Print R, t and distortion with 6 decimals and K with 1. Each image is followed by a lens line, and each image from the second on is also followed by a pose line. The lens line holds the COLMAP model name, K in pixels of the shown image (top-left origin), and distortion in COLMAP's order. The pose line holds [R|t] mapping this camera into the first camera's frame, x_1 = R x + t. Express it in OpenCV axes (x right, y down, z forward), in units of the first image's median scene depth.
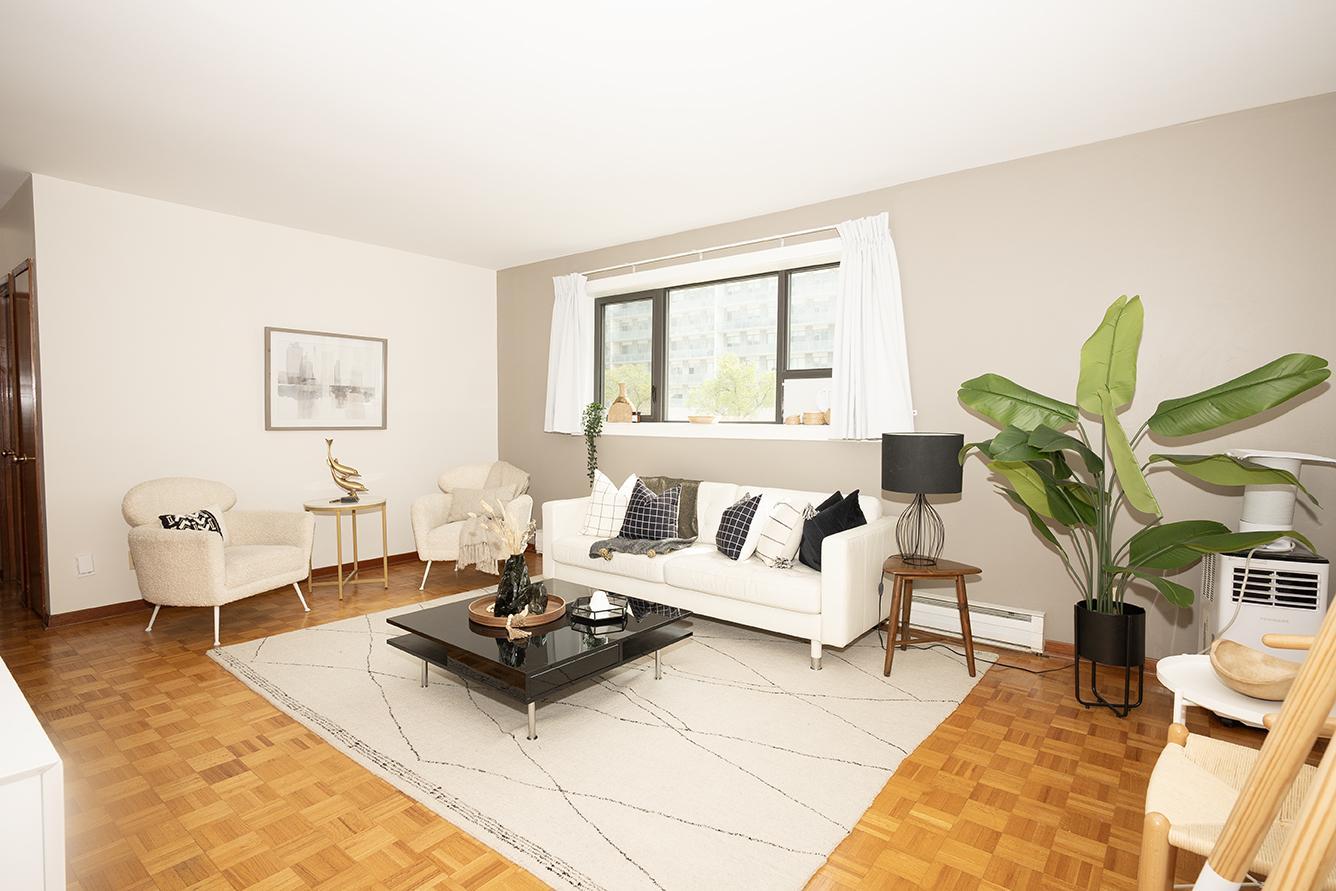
lens RADIAL K [[664.0, 0, 668.0], [0, 664.0, 445.5], [0, 0, 1]] dist [0.000217, 0.000891]
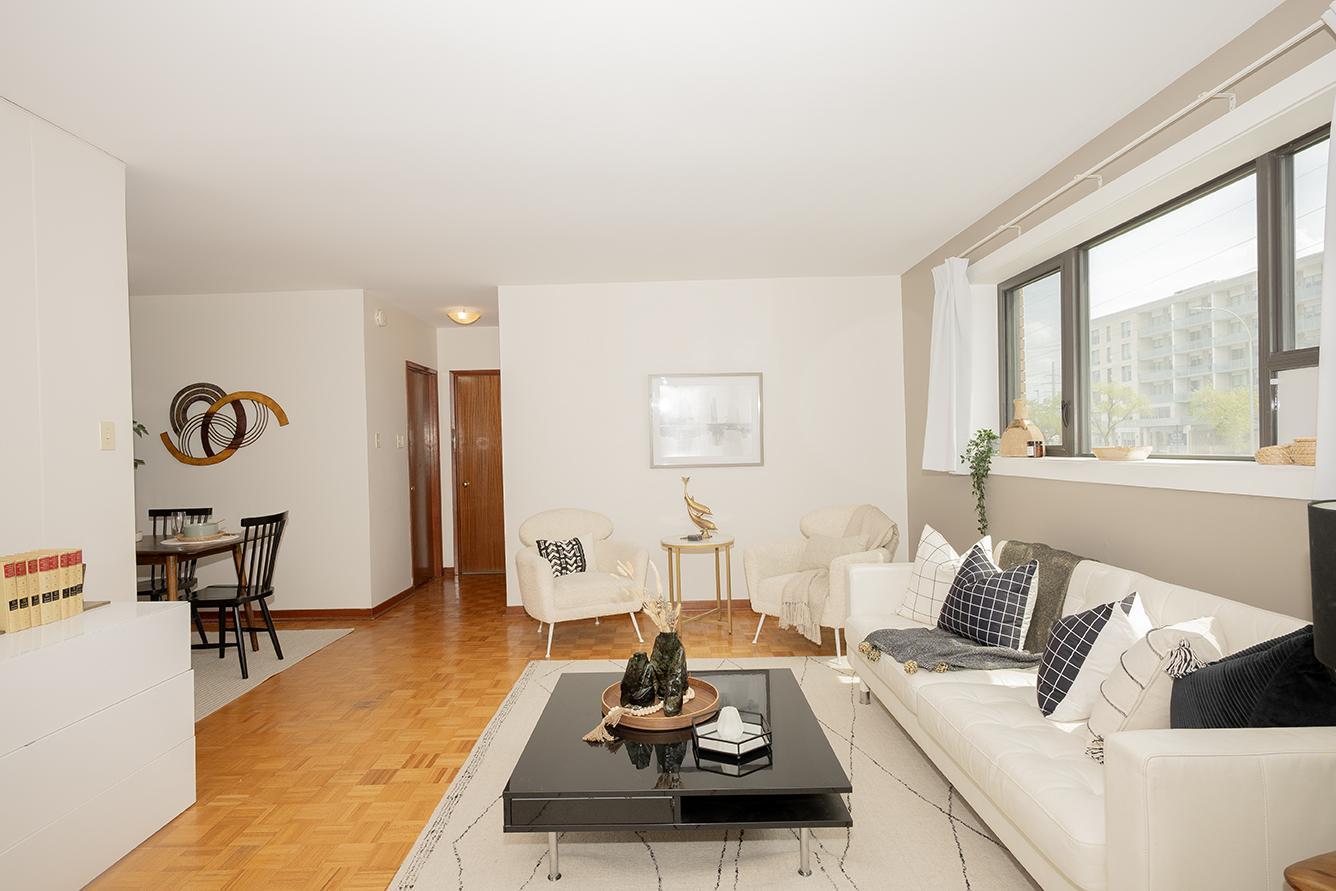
lens RADIAL K [[664.0, 0, 668.0], [0, 664.0, 445.5], [0, 0, 1]] dist [0.000217, 0.000891]
pose [[0.619256, -0.020996, -0.784909, 0.280757], [-0.007240, 0.999447, -0.032447, -0.024663], [0.785156, 0.025776, 0.618762, 0.337106]]
